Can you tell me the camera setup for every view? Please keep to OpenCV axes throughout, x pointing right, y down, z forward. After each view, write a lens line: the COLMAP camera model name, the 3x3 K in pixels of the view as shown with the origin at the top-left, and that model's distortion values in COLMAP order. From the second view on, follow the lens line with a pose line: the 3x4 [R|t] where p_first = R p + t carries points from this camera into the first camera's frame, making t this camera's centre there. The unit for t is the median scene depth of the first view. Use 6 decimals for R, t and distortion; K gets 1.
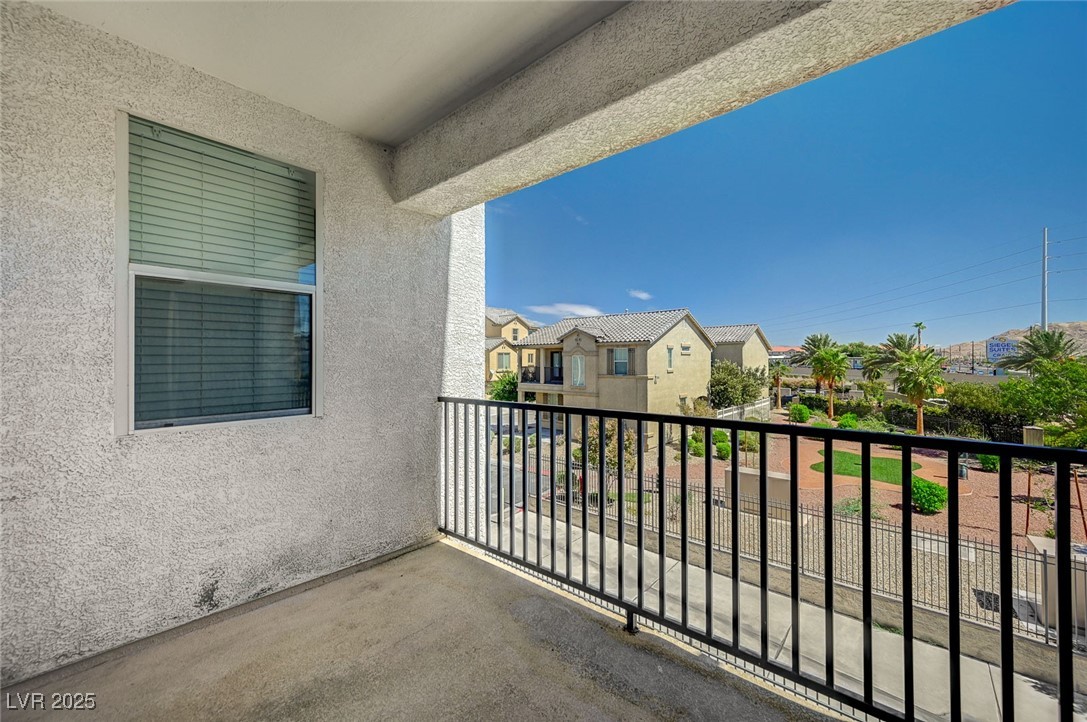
lens RADIAL K [[430.0, 0, 543.5], [0, 430.0, 361.0], [0, 0, 1]] dist [0.002615, 0.000108]
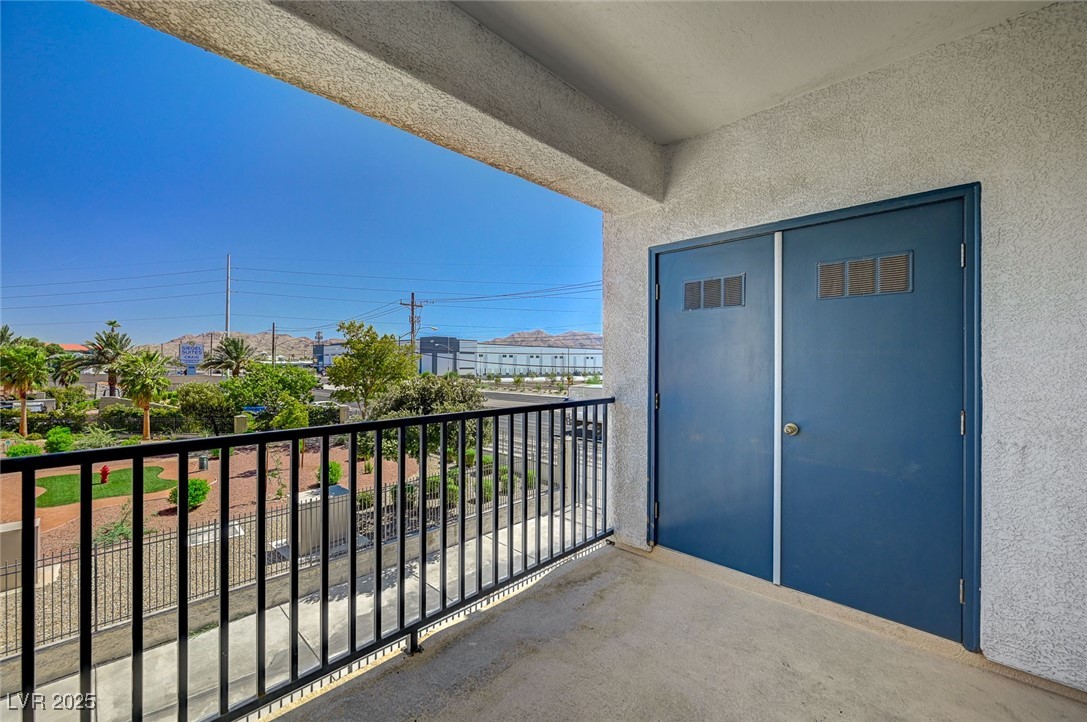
lens RADIAL K [[439.3, 0, 543.5], [0, 439.3, 361.0], [0, 0, 1]] dist [-0.004904, -0.000177]
pose [[0.047935, 0.005559, 0.998835, -0.120604], [-0.002447, 0.999982, -0.005448, 0.000253], [-0.998847, -0.002183, 0.047948, 0.110973]]
